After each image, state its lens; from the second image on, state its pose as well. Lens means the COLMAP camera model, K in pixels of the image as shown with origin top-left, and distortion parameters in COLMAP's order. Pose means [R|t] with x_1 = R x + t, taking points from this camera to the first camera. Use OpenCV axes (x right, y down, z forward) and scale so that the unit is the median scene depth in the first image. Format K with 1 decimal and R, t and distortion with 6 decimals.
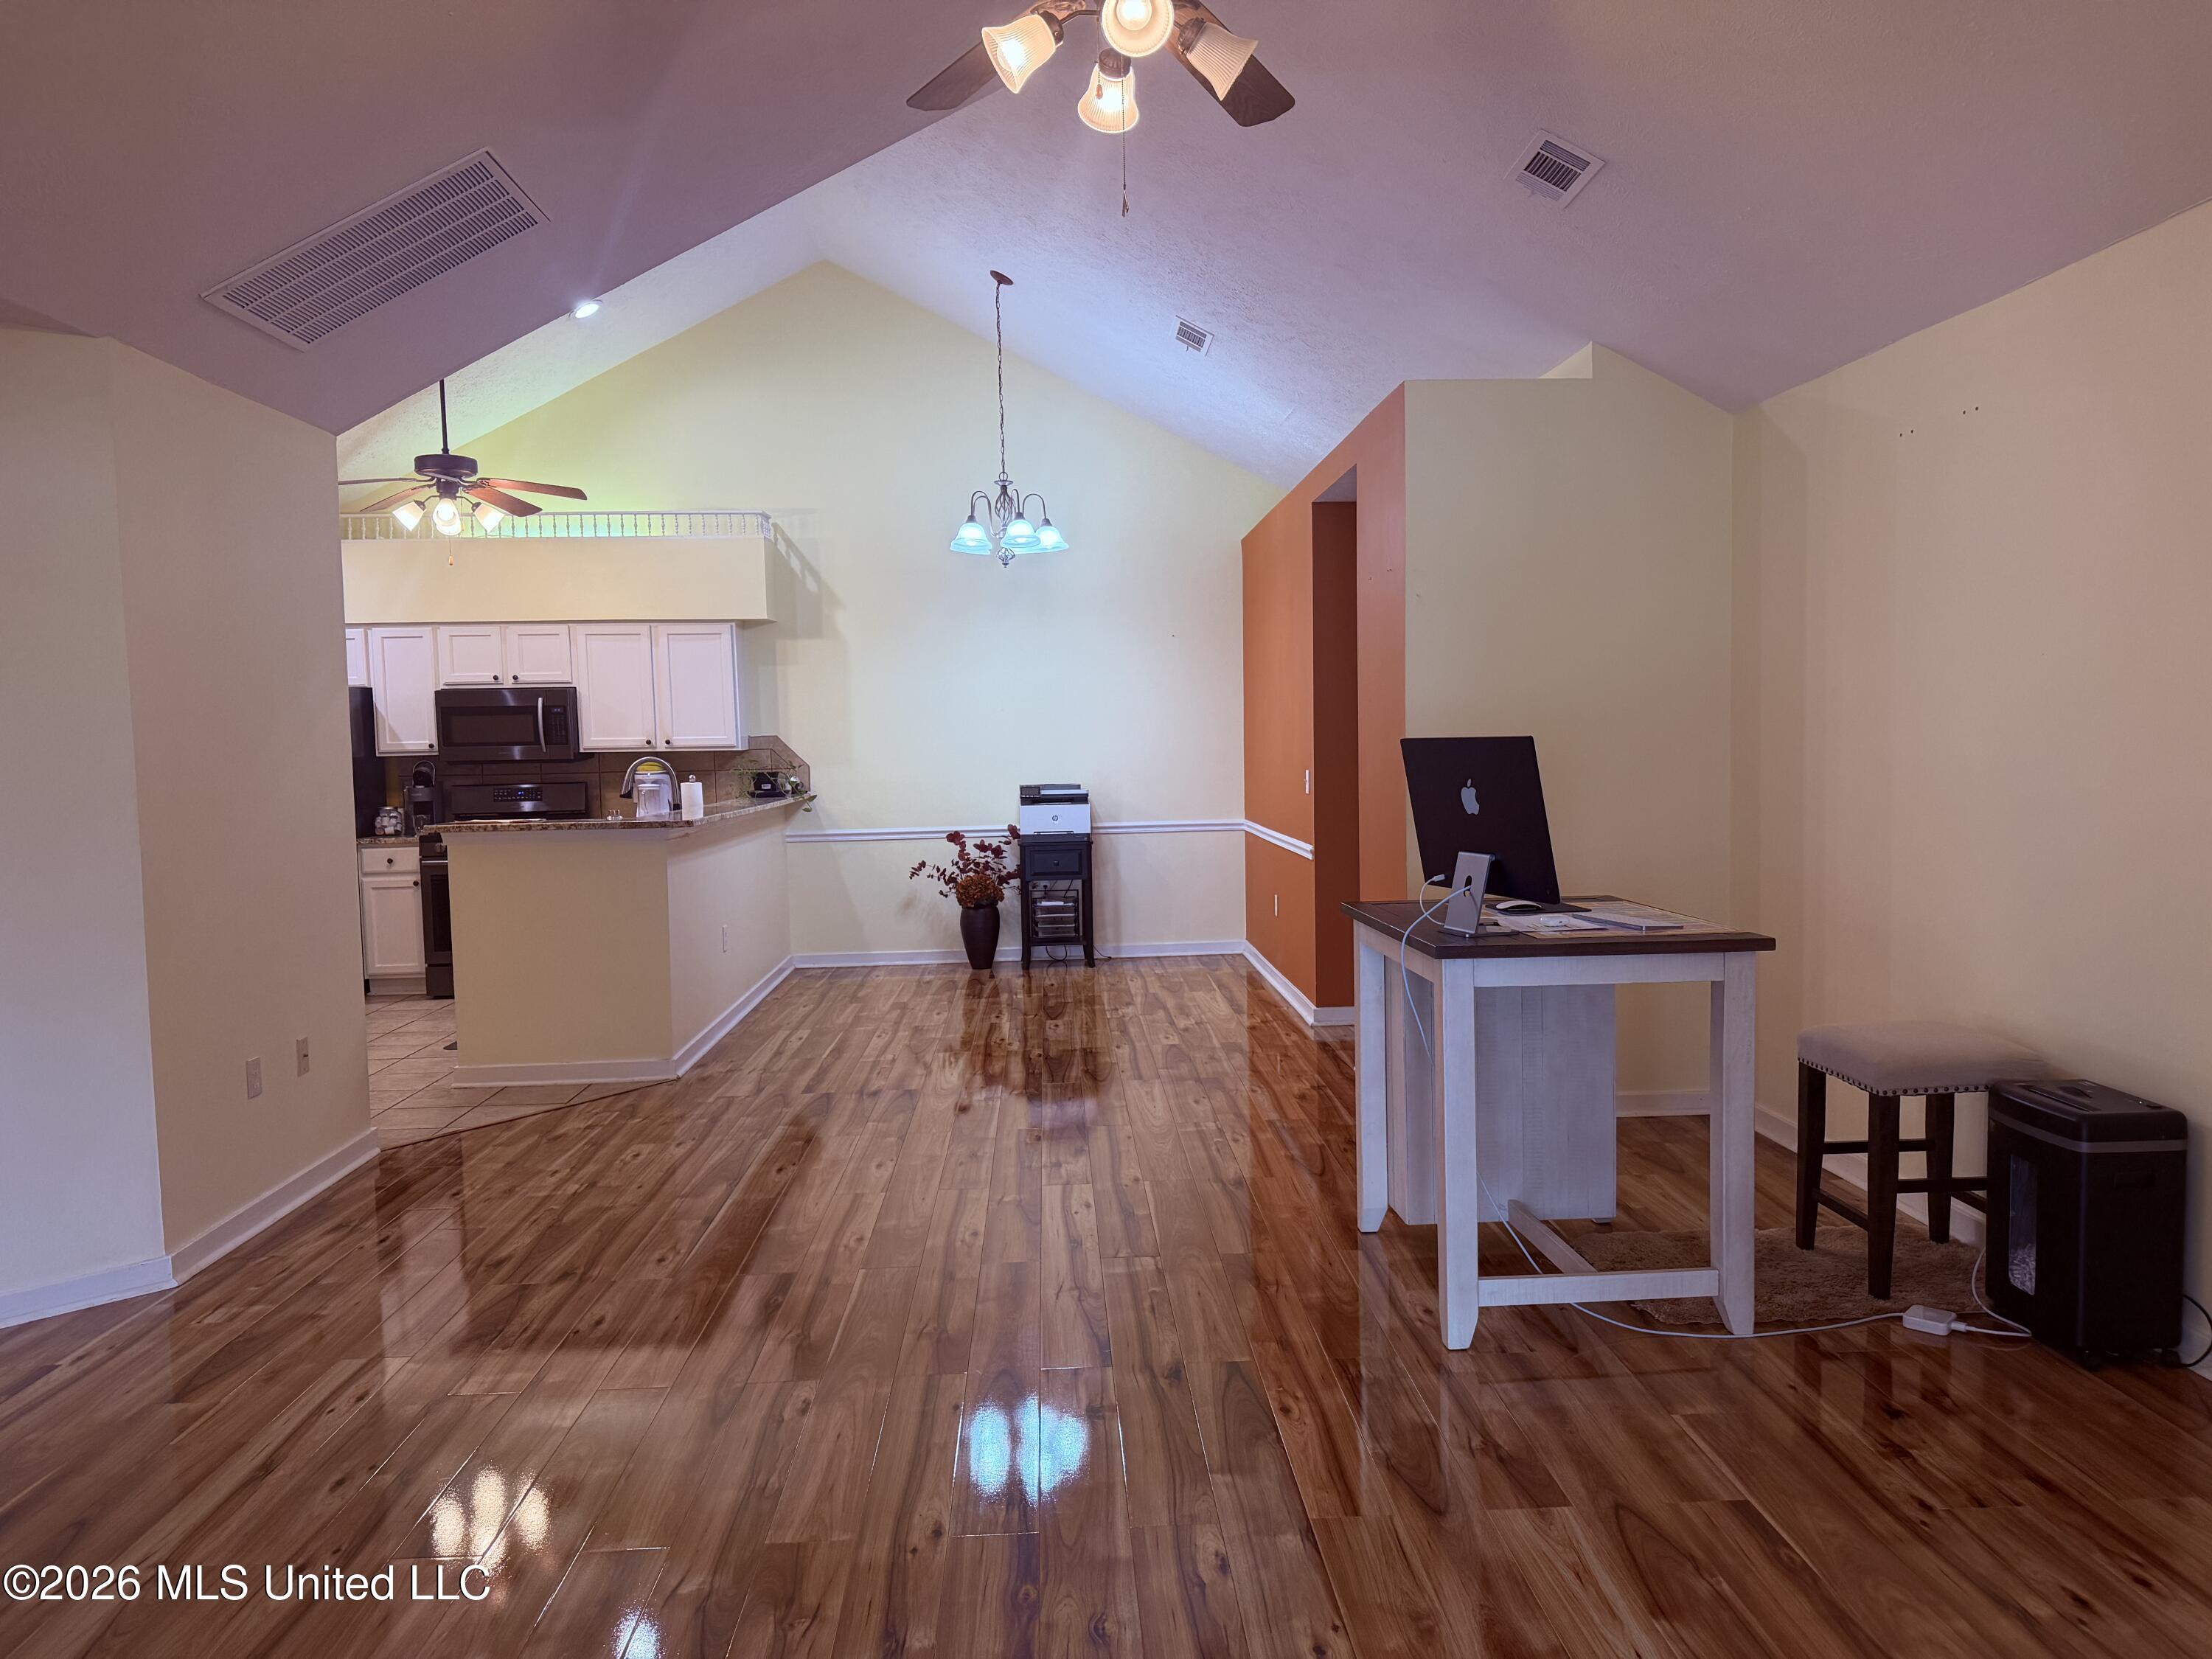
lens RADIAL K [[1540.8, 0, 1126.0], [0, 1540.8, 830.0], [0, 0, 1]] dist [0.048331, -0.009168]
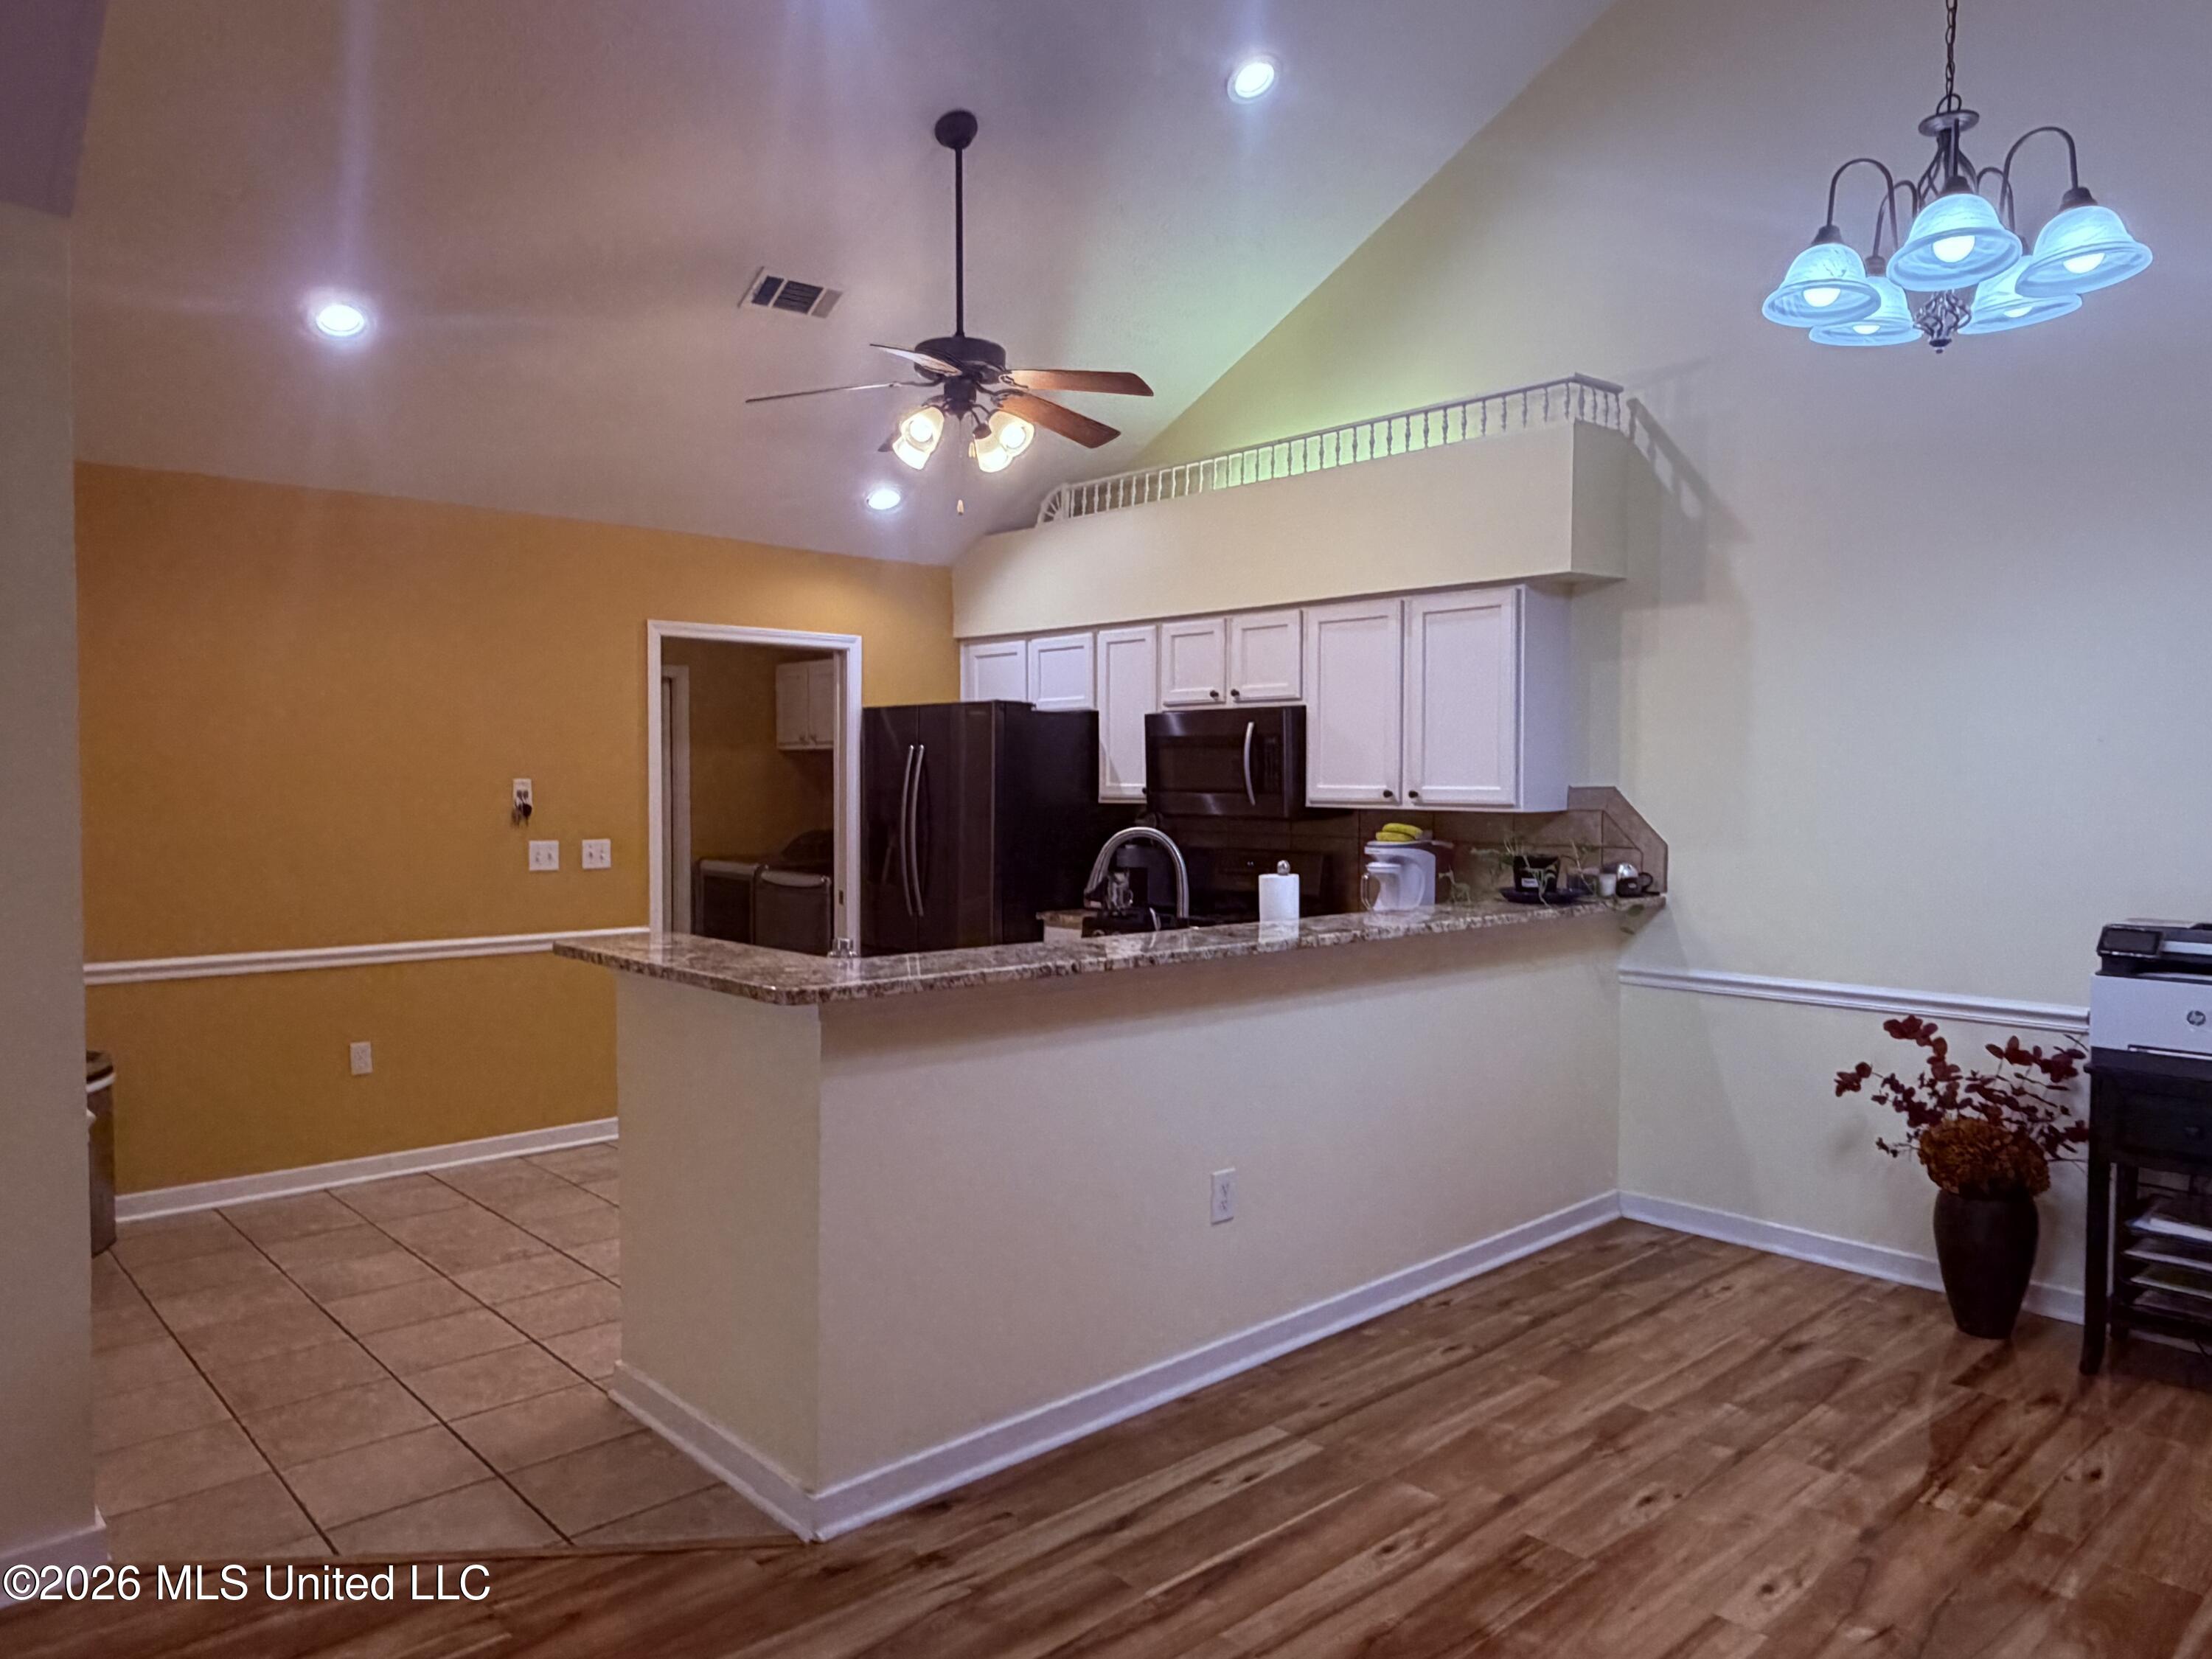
lens RADIAL K [[1460.5, 0, 1109.0], [0, 1460.5, 834.7], [0, 0, 1]] dist [0.003974, 0.002810]
pose [[0.636006, 0.051464, -0.769966, 0.063471], [-0.063056, 0.997903, 0.014614, -0.042705], [0.769104, 0.039256, 0.637917, 0.558456]]
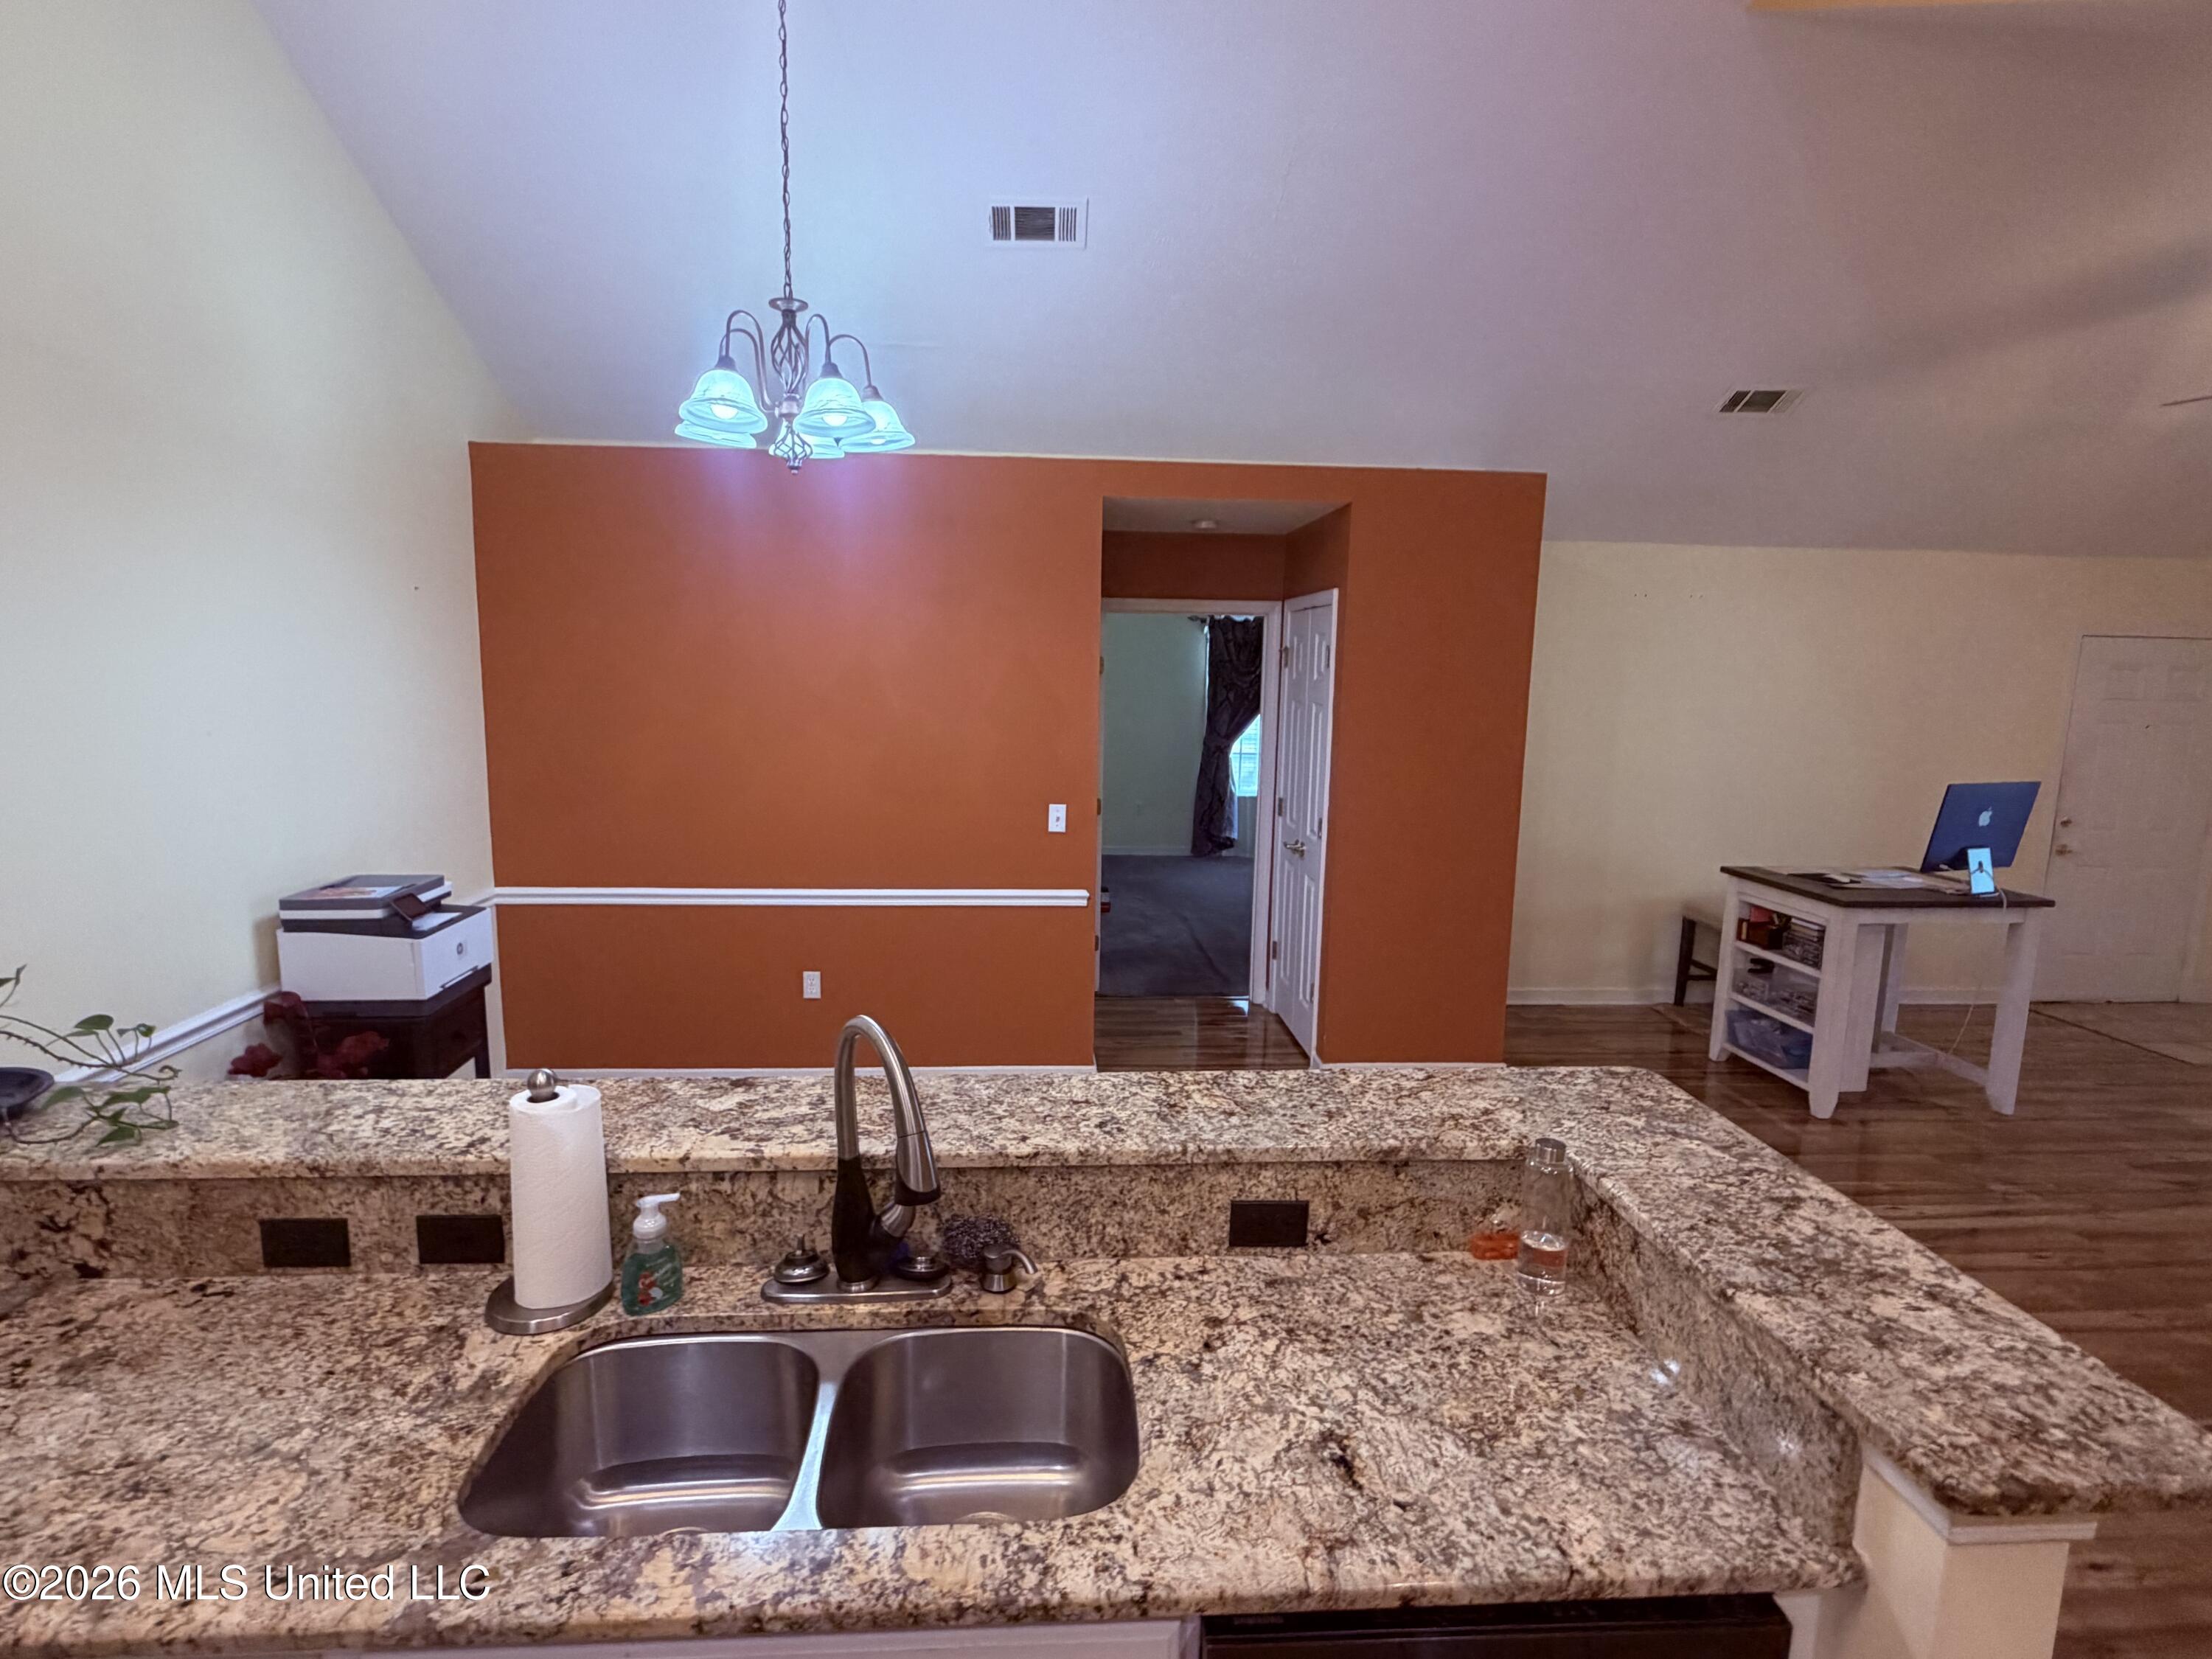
lens RADIAL K [[1120.9, 0, 1103.7], [0, 1120.9, 826.1], [0, 0, 1]] dist [-0.000293, 0.000232]
pose [[-0.006667, -0.124192, 0.992236, -0.414161], [0.044877, 0.991221, 0.124366, -0.086121], [-0.998970, 0.045357, -0.001035, 0.802910]]
